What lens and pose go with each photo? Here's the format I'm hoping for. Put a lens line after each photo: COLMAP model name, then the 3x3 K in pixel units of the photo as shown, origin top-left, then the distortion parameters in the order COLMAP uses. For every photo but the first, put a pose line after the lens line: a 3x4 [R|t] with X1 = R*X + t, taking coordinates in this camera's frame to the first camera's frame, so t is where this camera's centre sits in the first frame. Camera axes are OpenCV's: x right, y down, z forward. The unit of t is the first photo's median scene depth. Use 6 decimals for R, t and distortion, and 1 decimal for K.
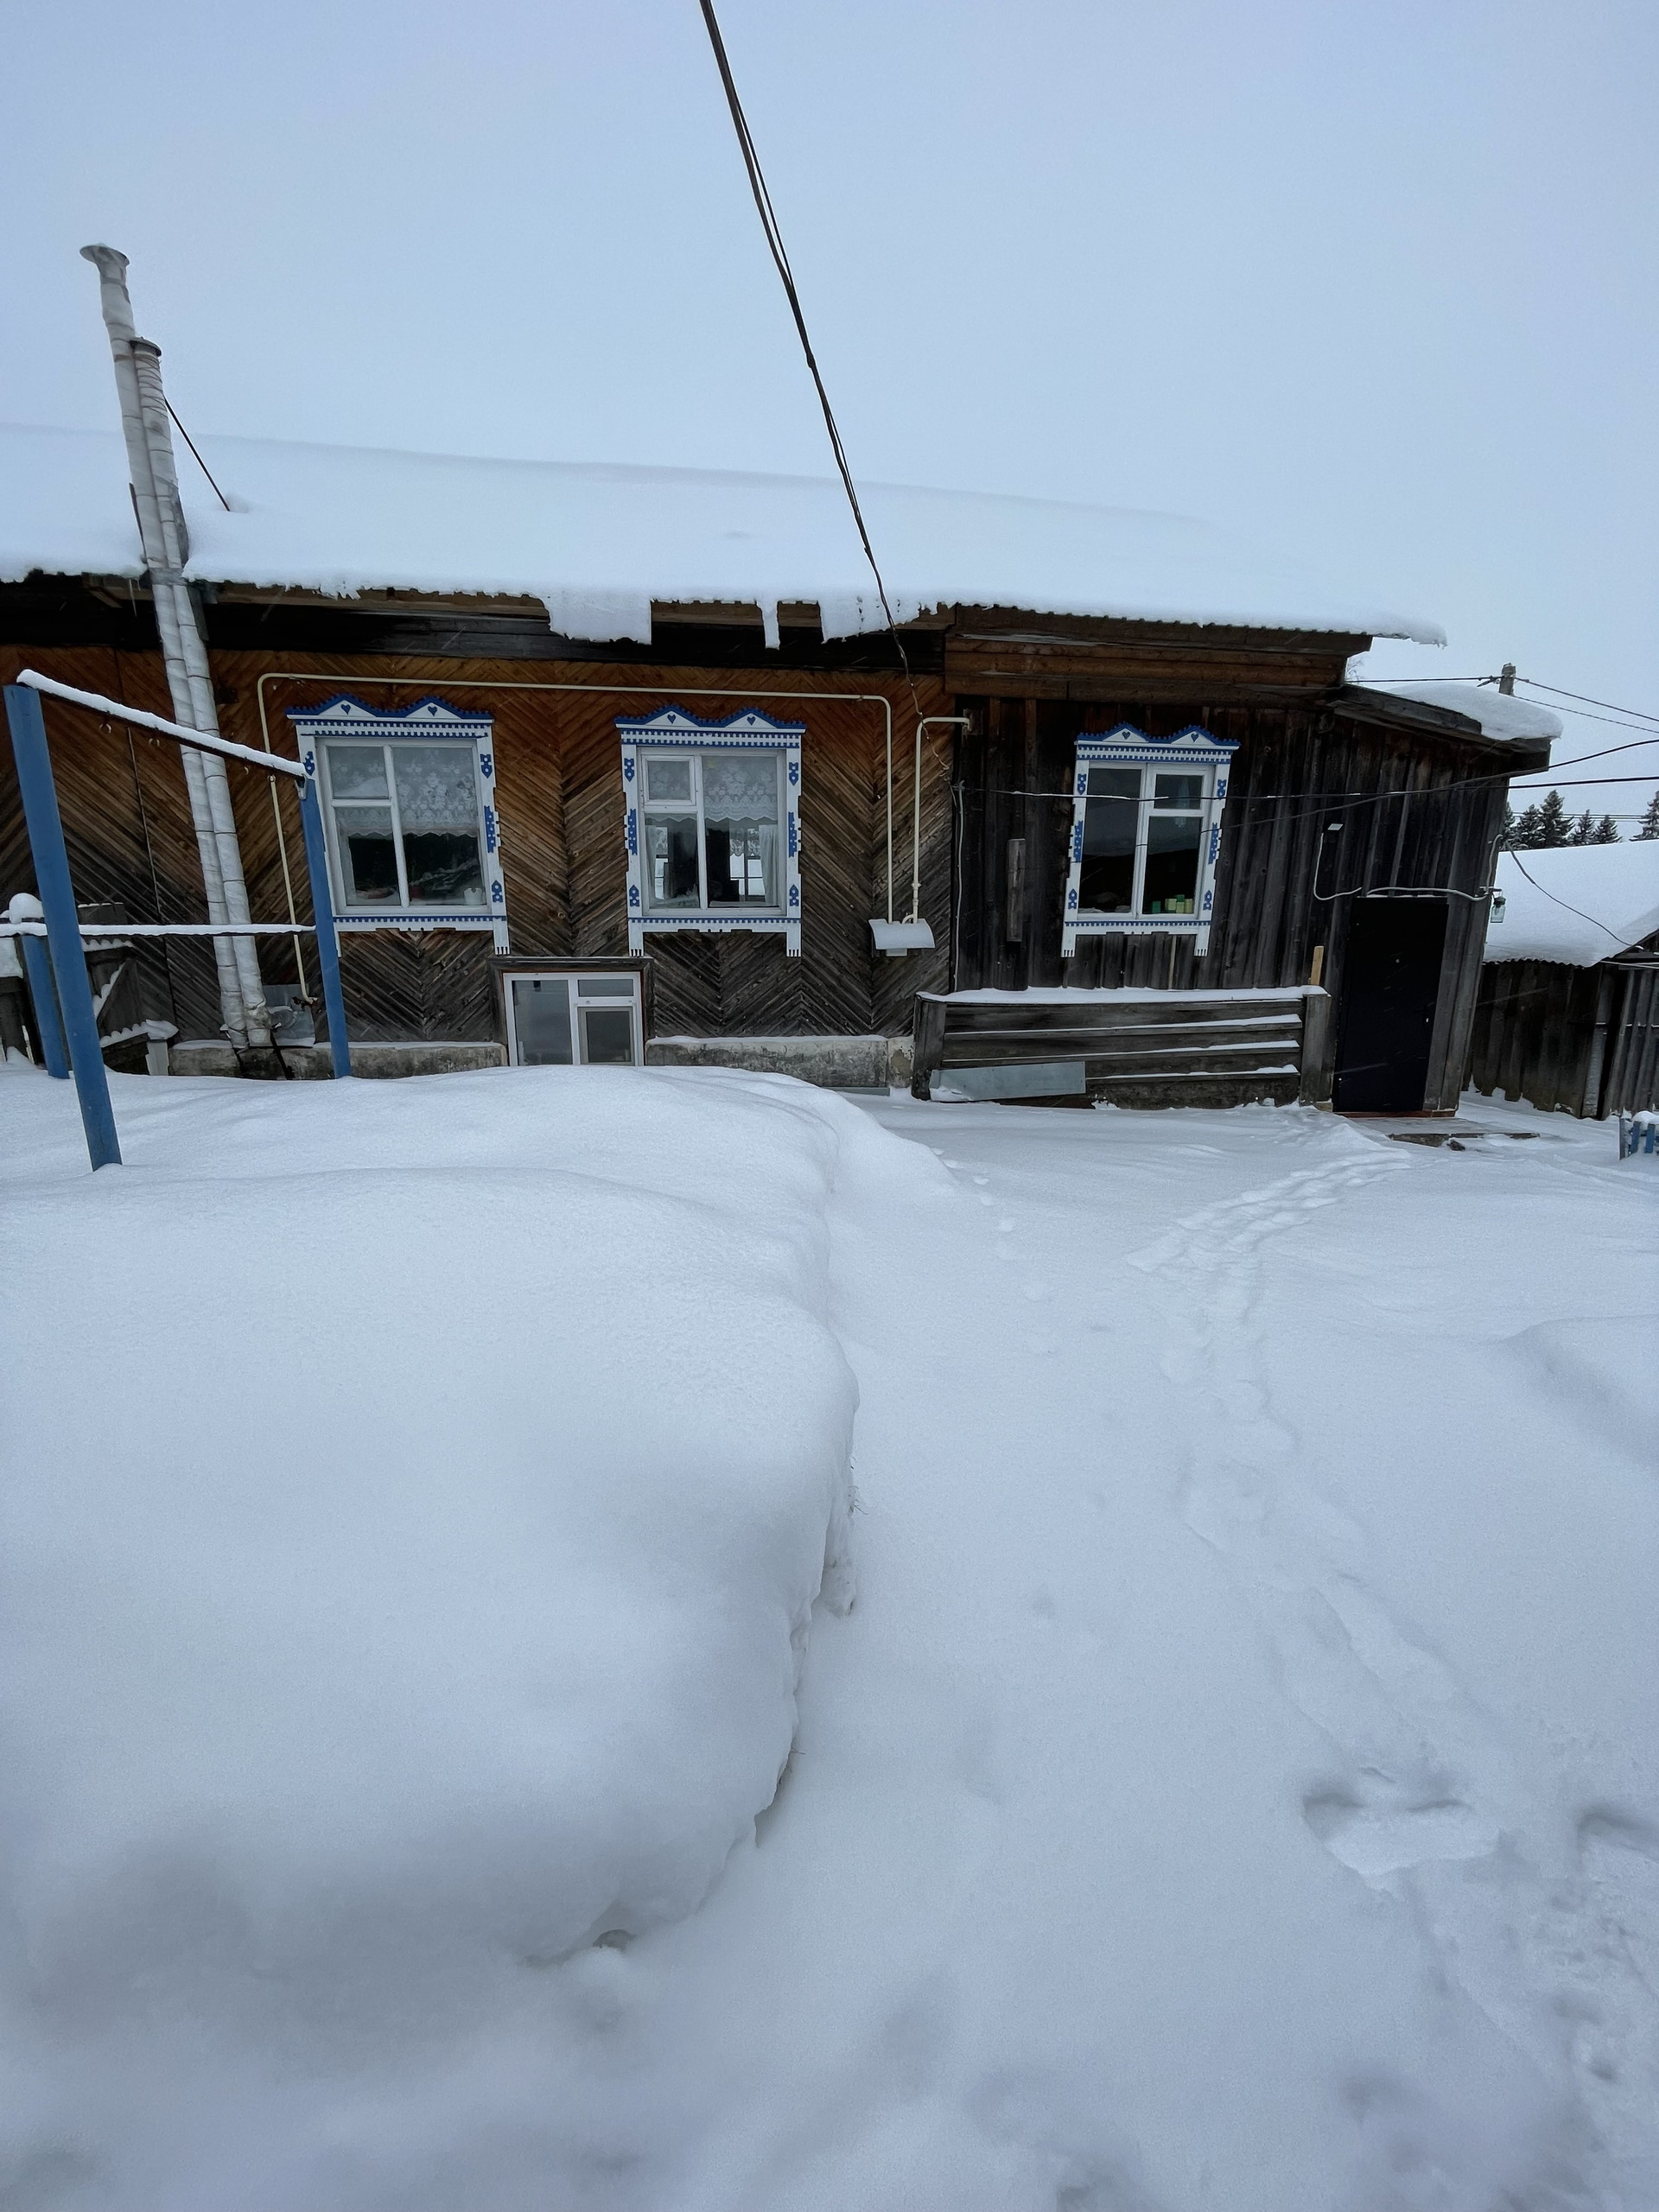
lens RADIAL K [[892.5, 0, 836.7], [0, 892.5, 1102.9], [0, 0, 1]] dist [0.000390, -0.000118]
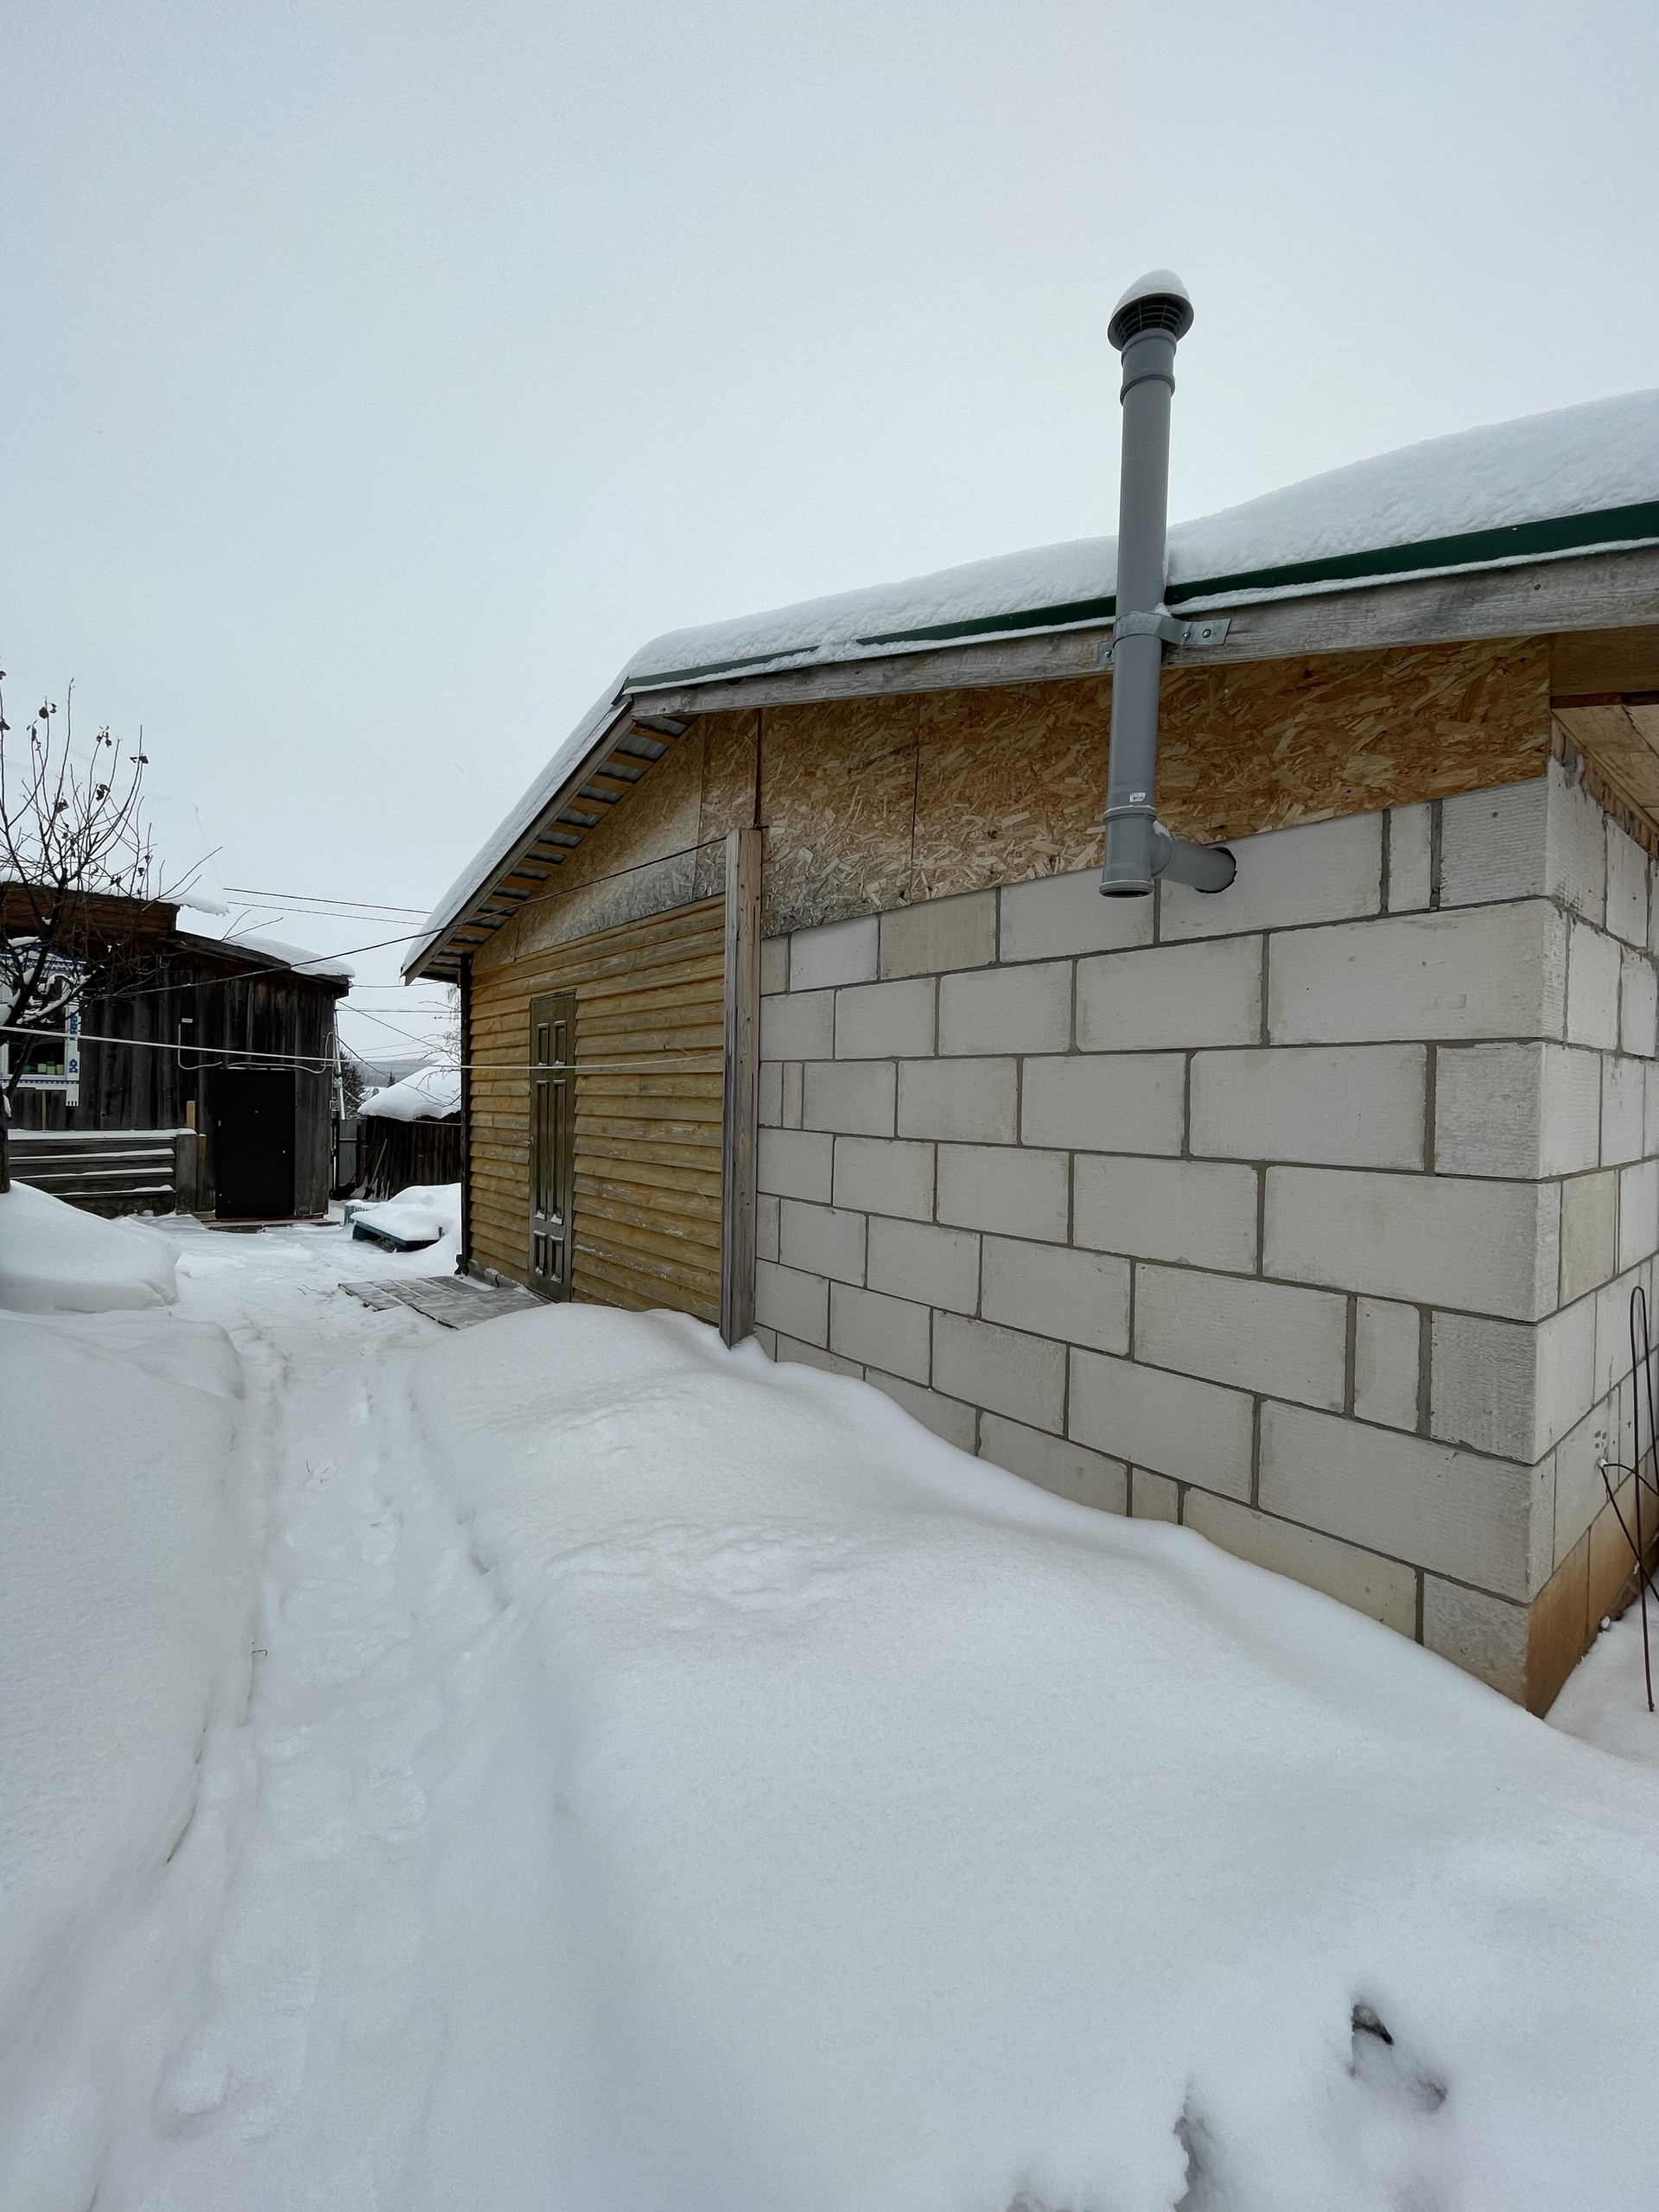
lens RADIAL K [[892.5, 0, 832.2], [0, 892.5, 1106.4], [0, 0, 1]] dist [0.000390, -0.000118]
pose [[0.846755, 0.014238, 0.531792, 0.648037], [0.090251, 0.981307, -0.169976, 0.166721], [-0.524272, 0.191923, 0.829642, -0.713862]]
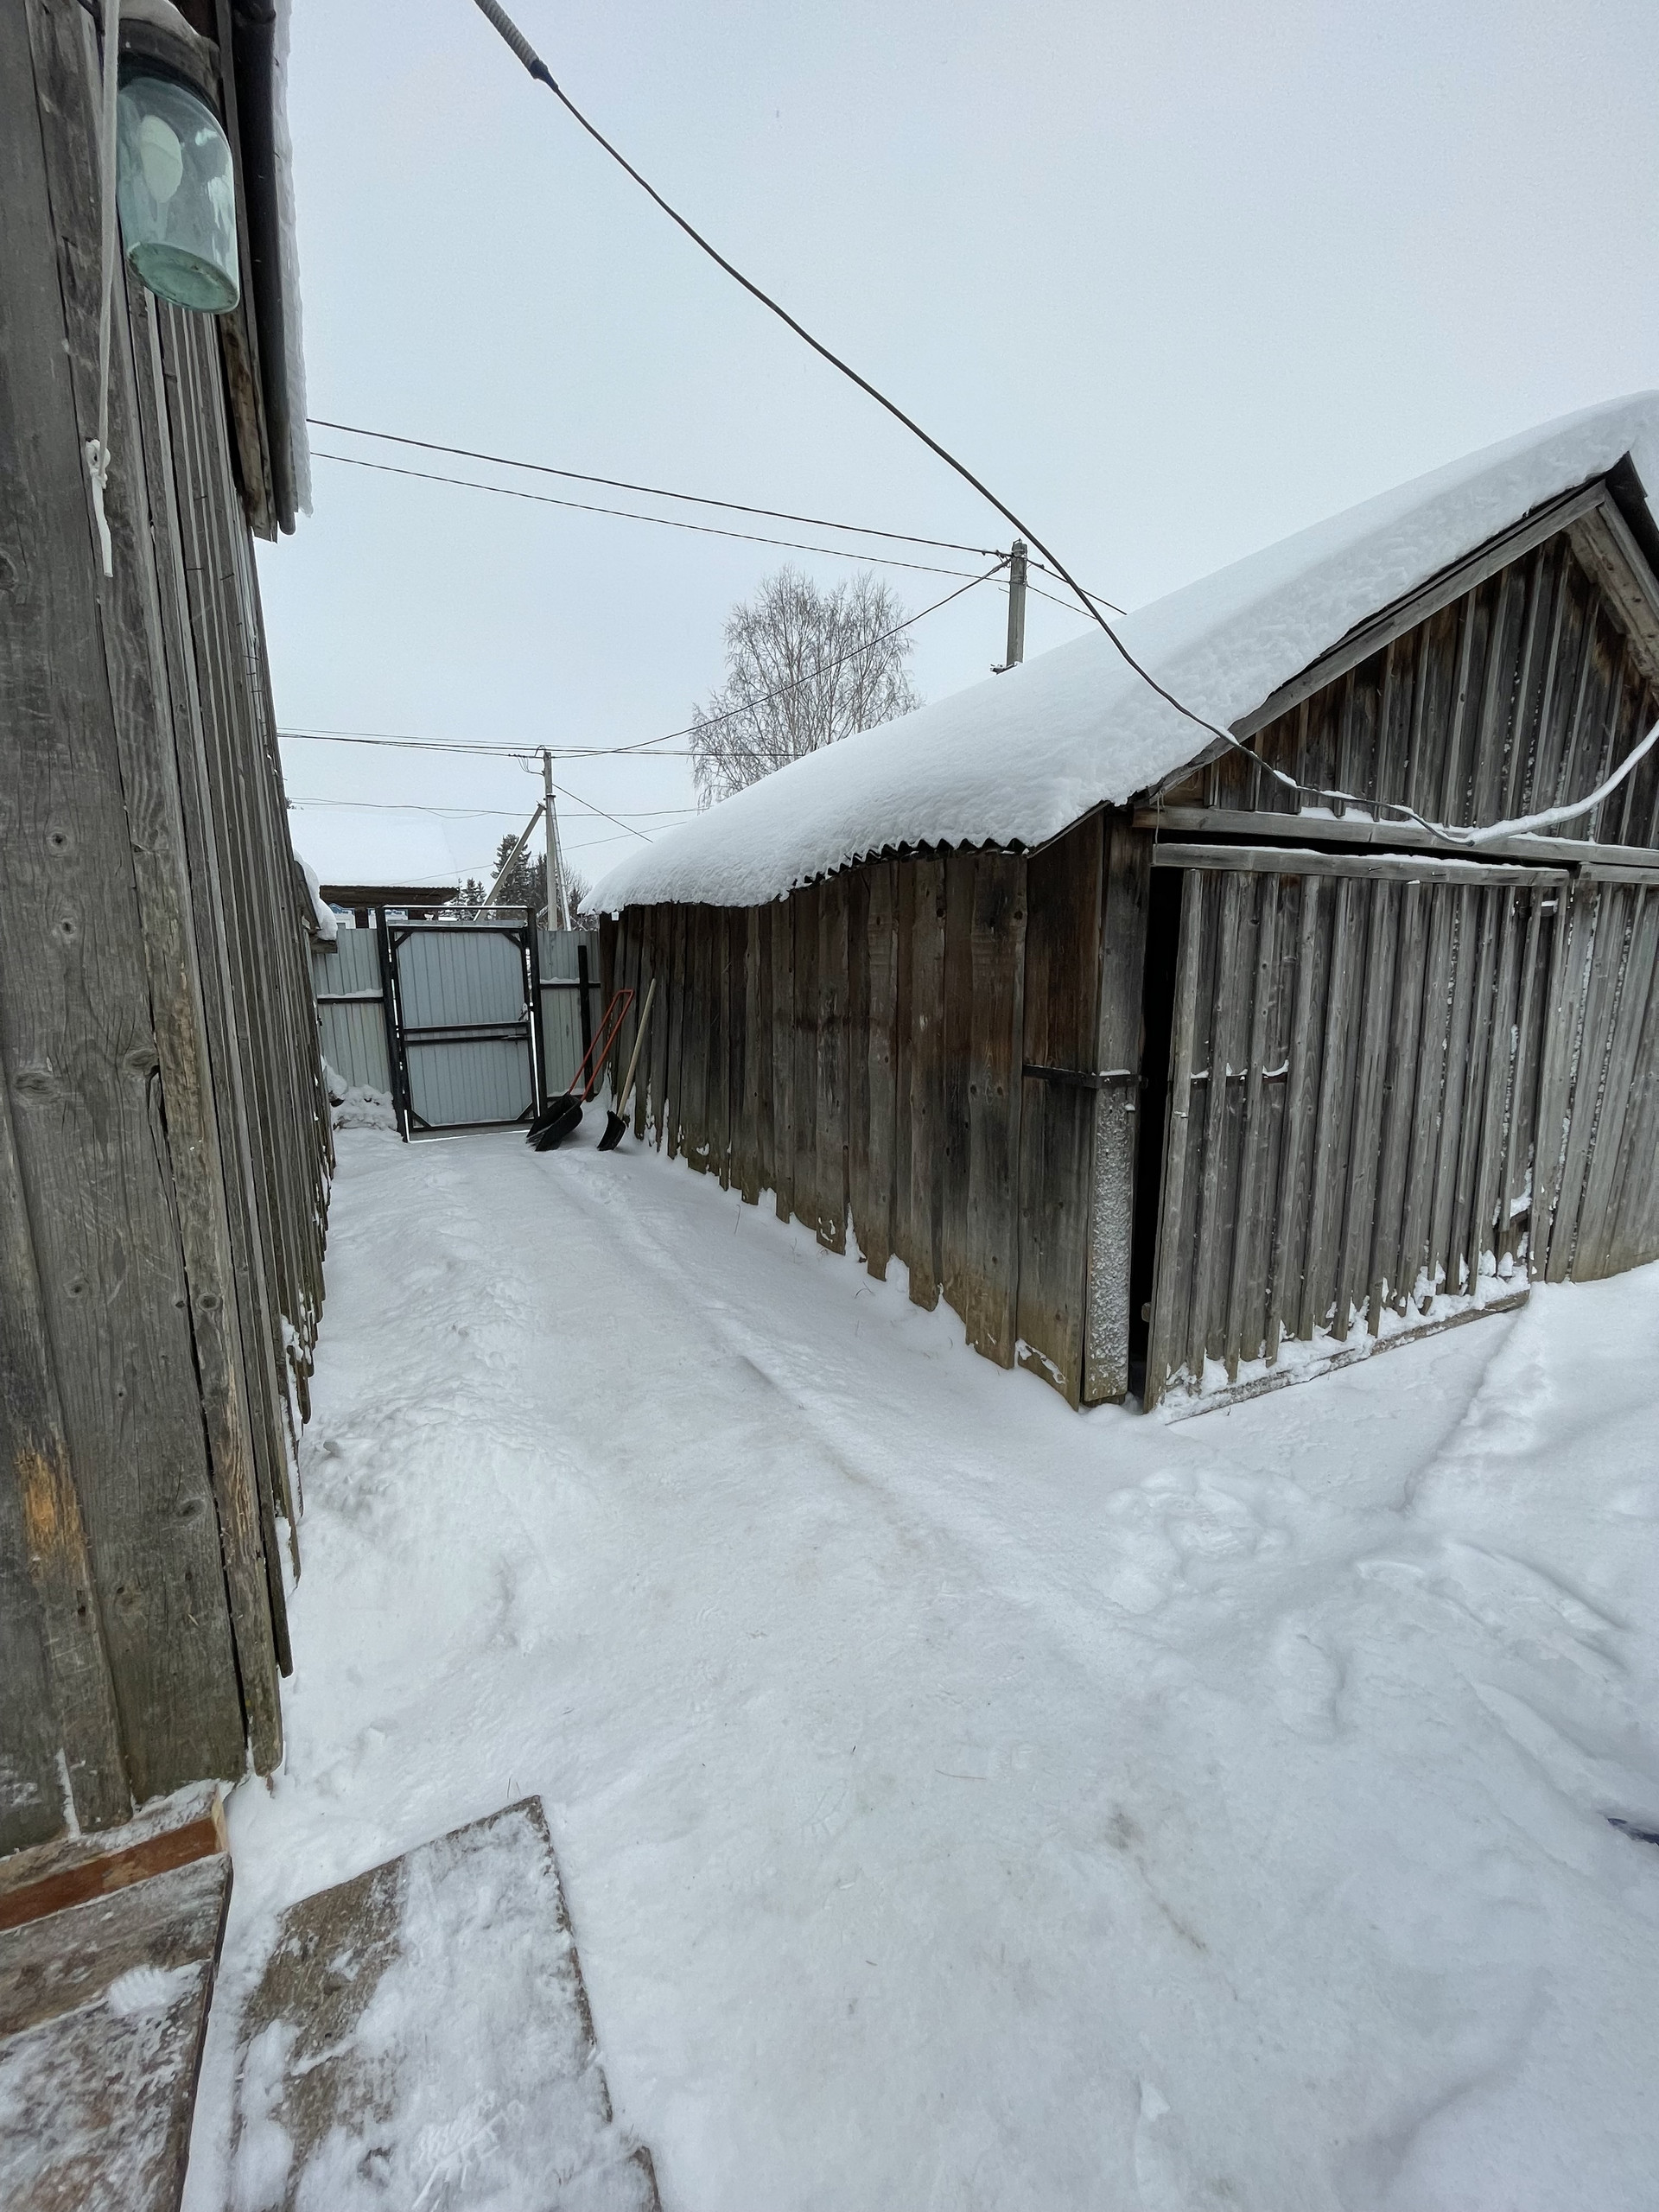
lens RADIAL K [[892.5, 0, 823.3], [0, 892.5, 1098.8], [0, 0, 1]] dist [0.000390, -0.000118]
pose [[0.947328, -0.056645, 0.315217, 0.773084], [0.064808, 0.997778, -0.015467, -0.092955], [-0.313640, 0.035081, 0.948894, 0.867939]]
